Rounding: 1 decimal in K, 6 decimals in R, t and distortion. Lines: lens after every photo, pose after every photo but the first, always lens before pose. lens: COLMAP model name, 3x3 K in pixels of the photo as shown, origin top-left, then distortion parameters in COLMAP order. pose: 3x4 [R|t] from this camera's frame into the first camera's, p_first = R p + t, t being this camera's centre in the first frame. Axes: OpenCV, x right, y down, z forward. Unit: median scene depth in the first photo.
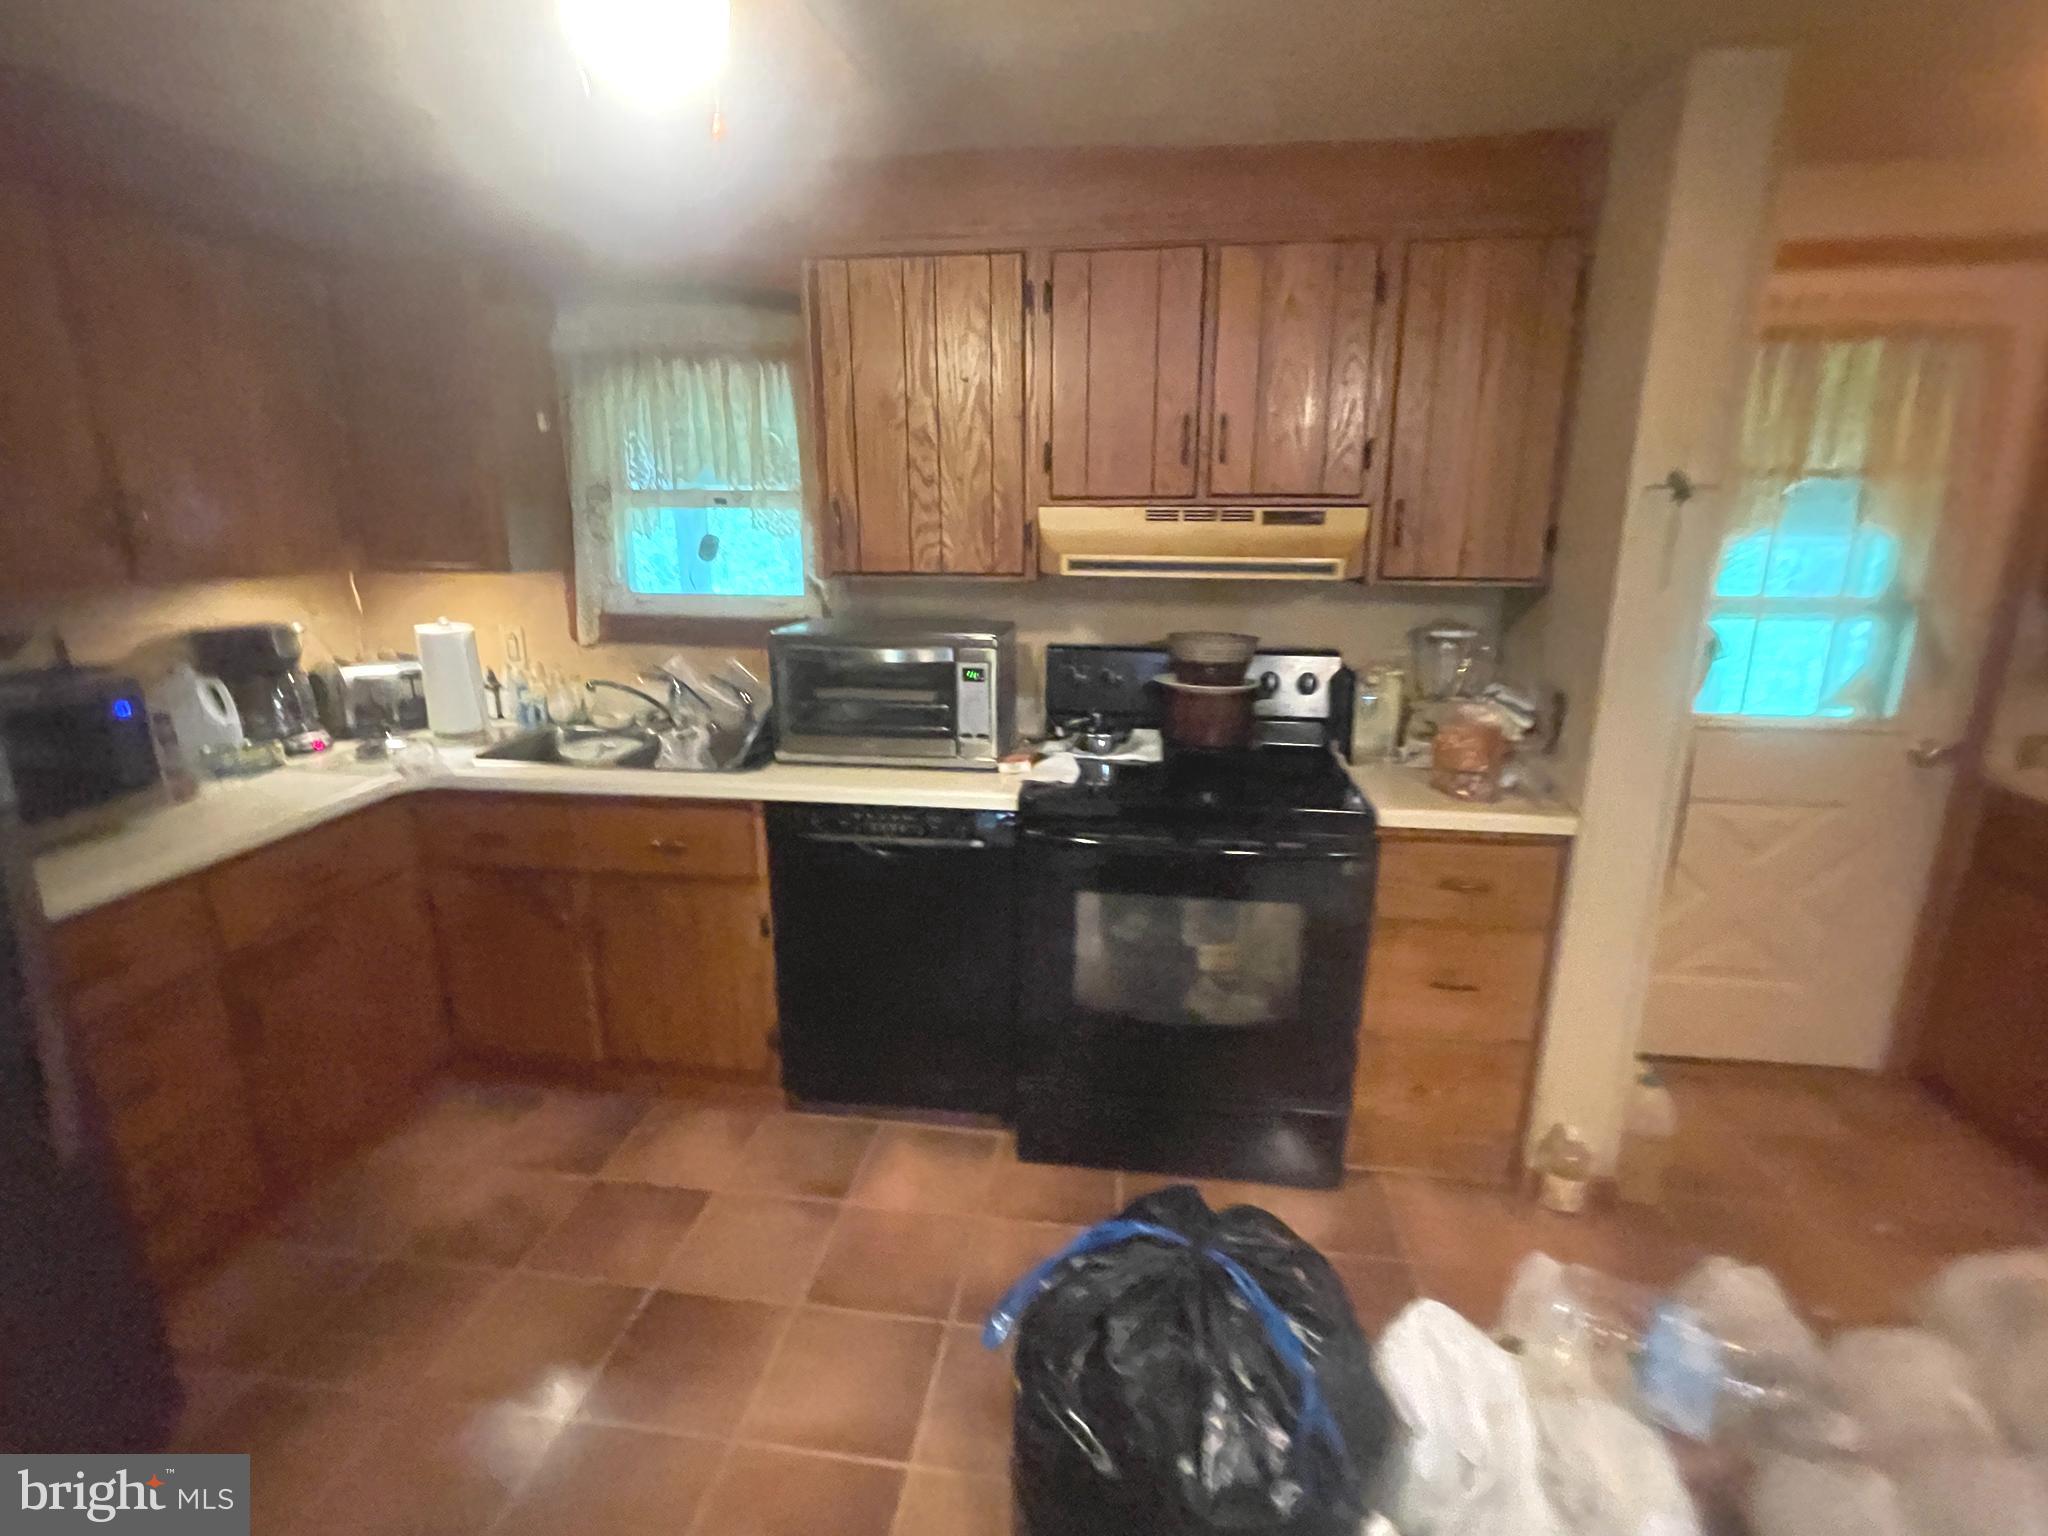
lens RADIAL K [[1008.3, 0, 1023.3], [0, 1008.3, 774.0], [0, 0, 1]] dist [-0.001007, -0.000284]
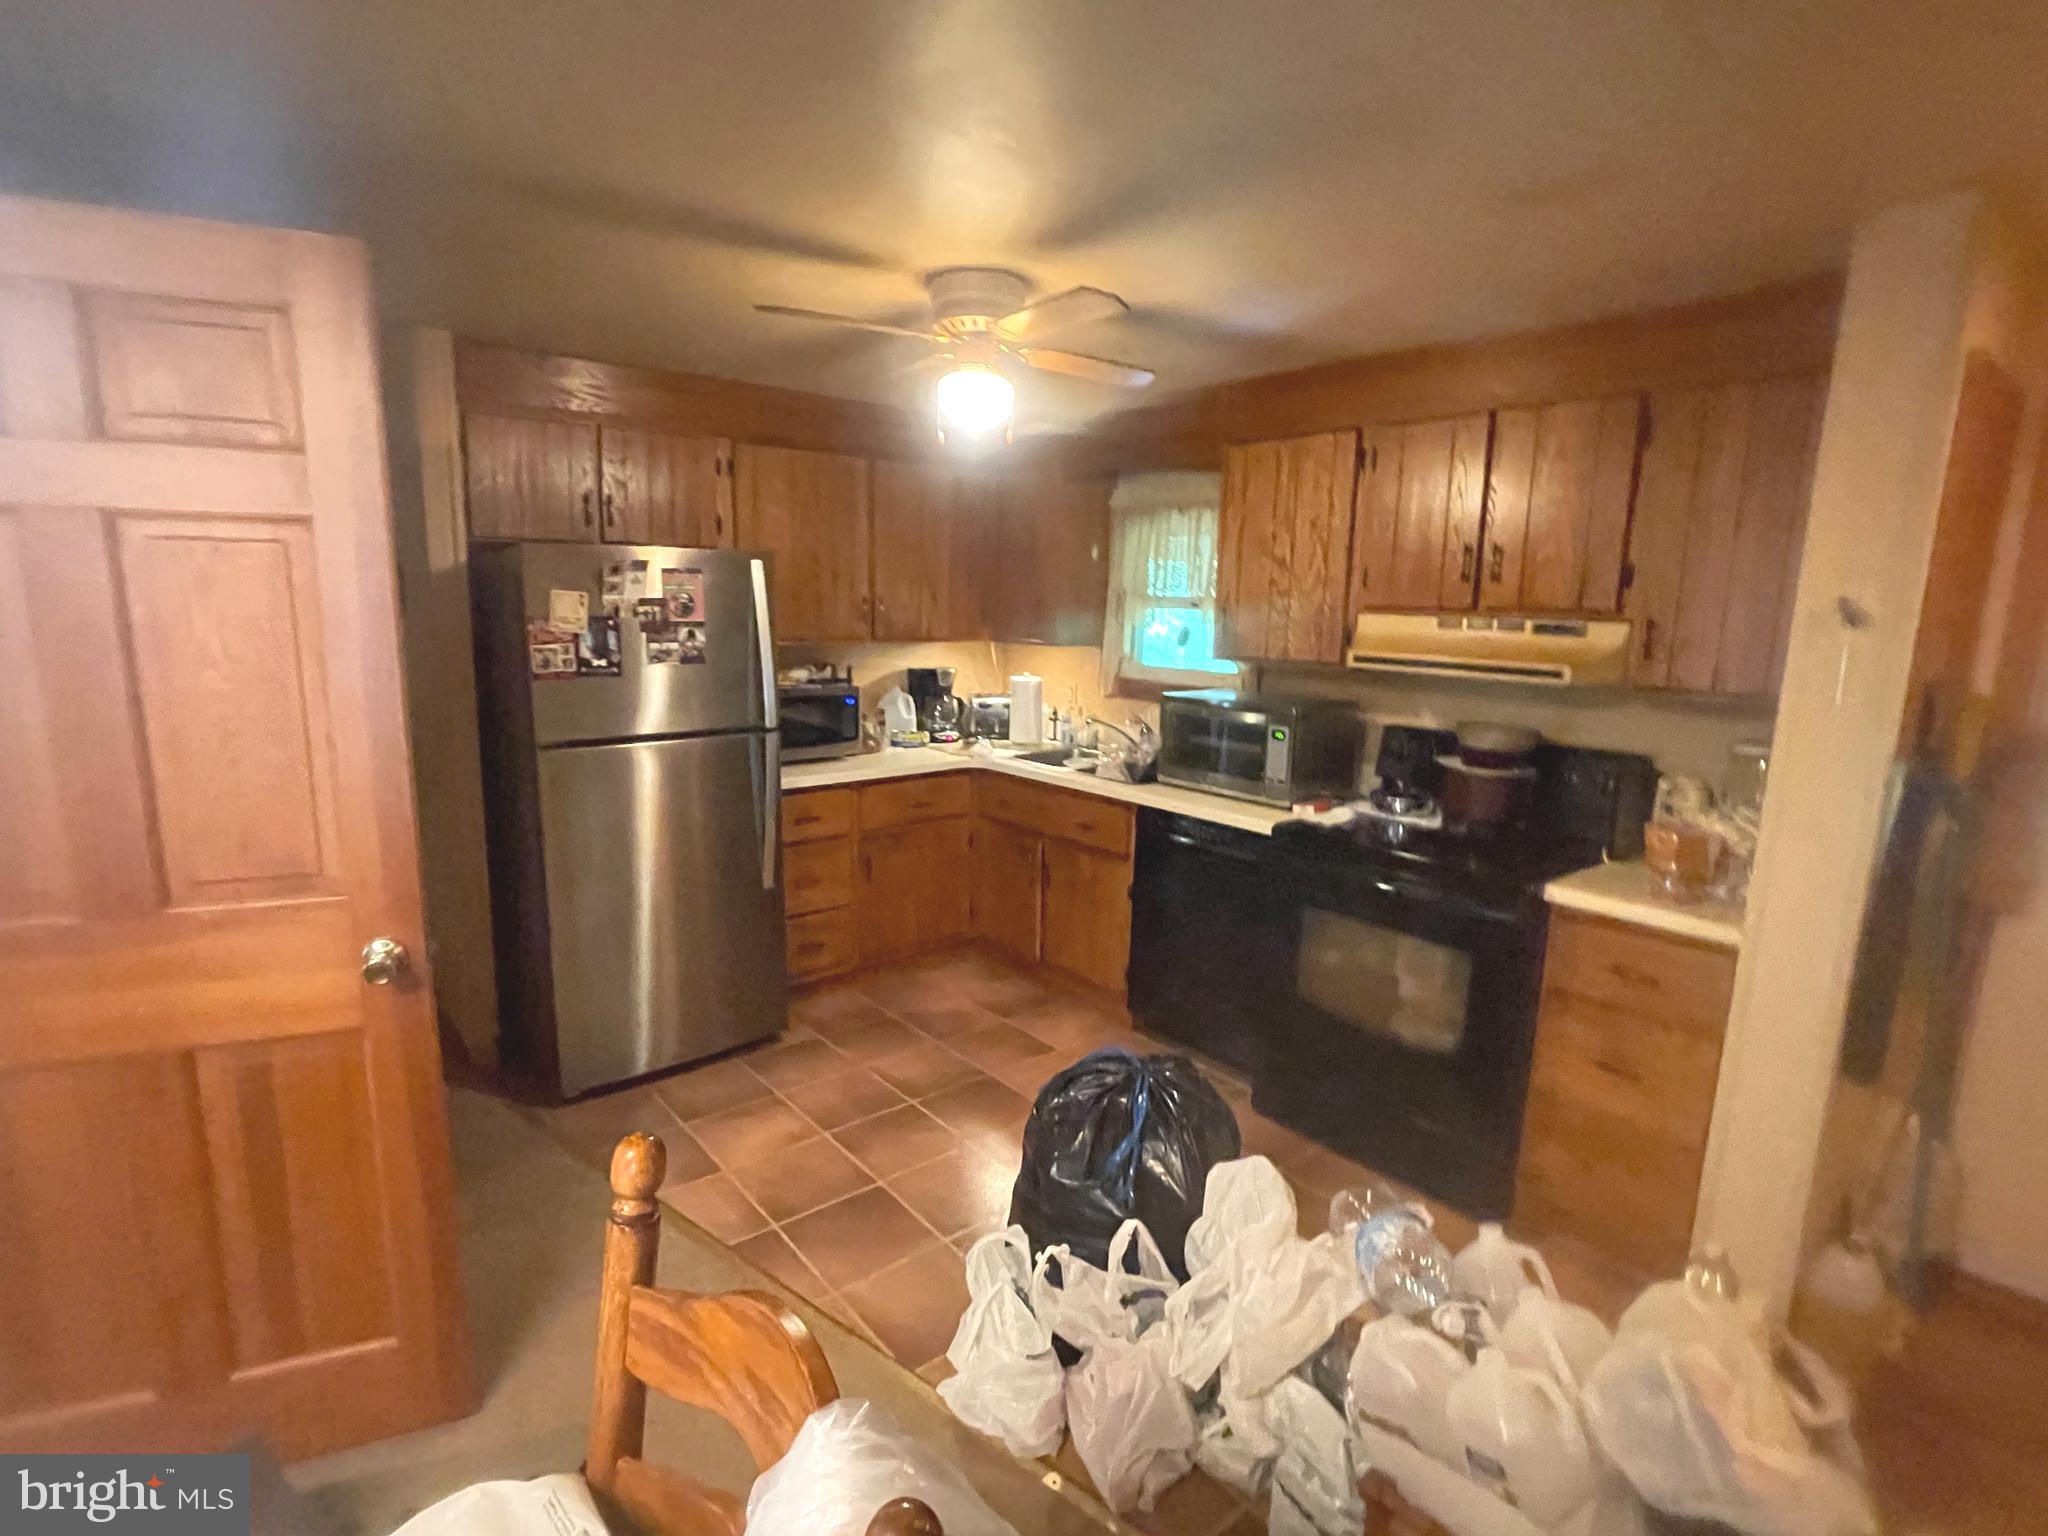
lens RADIAL K [[992.7, 0, 1009.1], [0, 992.7, 779.3], [0, 0, 1]] dist [-0.006460, -0.000500]
pose [[0.733221, 0.135766, -0.666299, 0.559170], [-0.187925, 0.982161, -0.006673, 0.034891], [0.653507, 0.130107, 0.745655, -0.210311]]
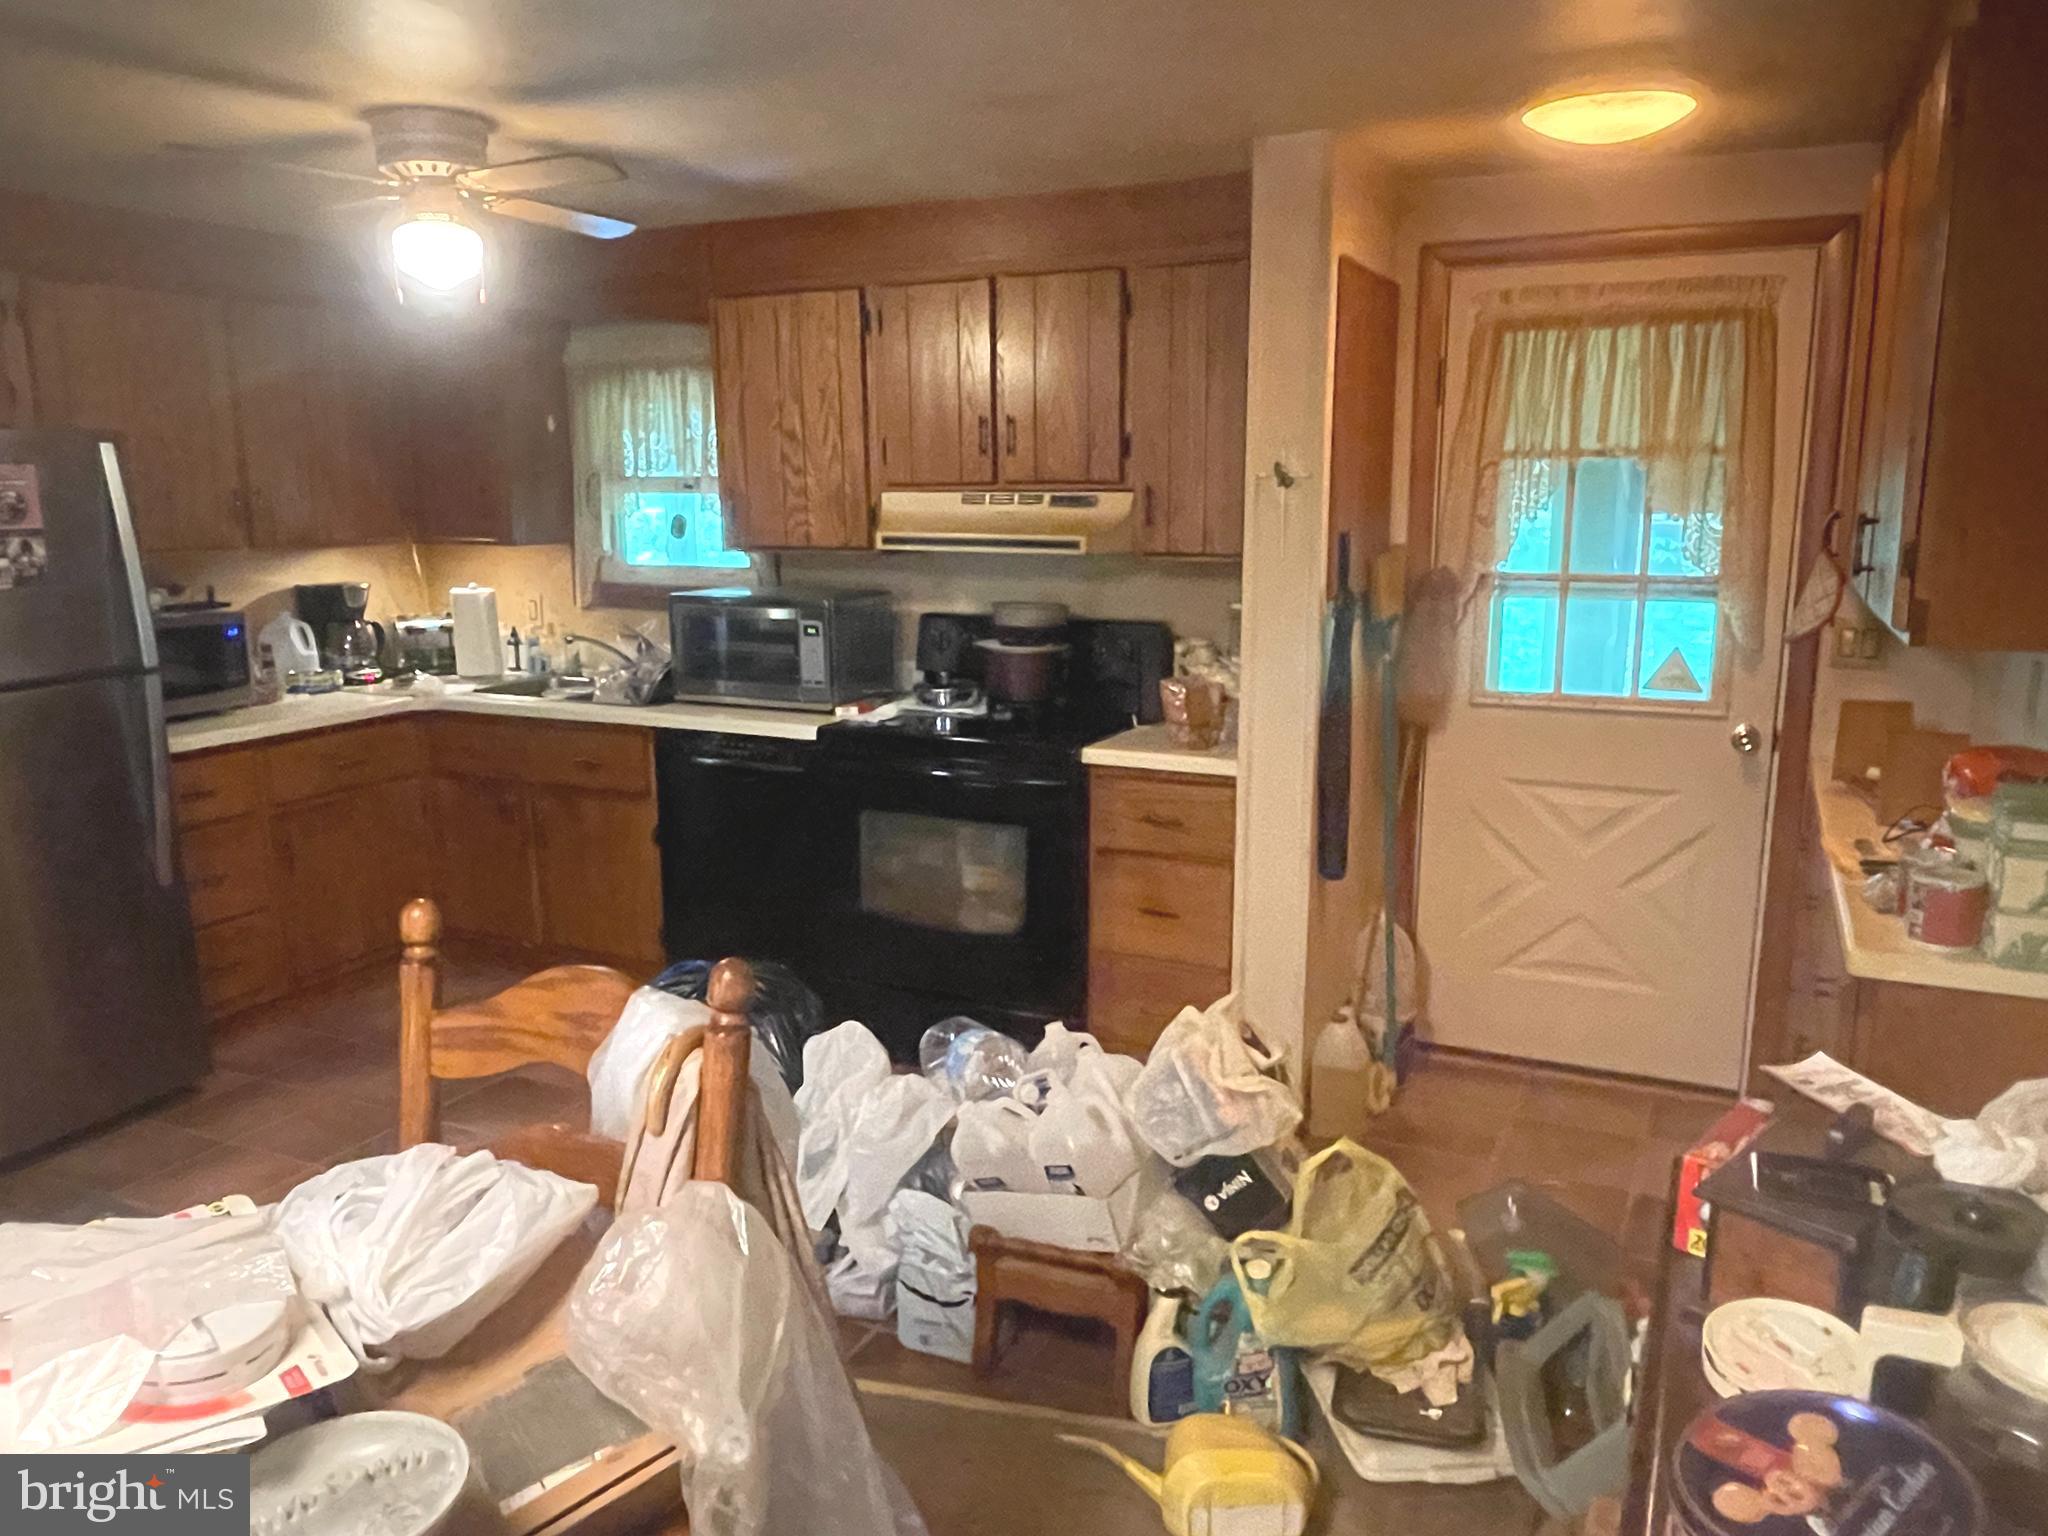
lens RADIAL K [[1483.3, 0, 1015.7], [0, 1483.3, 778.4], [0, 0, 1]] dist [0.040832, -0.066110]
pose [[0.950568, 0.052975, -0.305964, 0.711258], [-0.069189, 0.996703, -0.042387, 0.131330], [0.302710, 0.061461, 0.951099, -0.583651]]
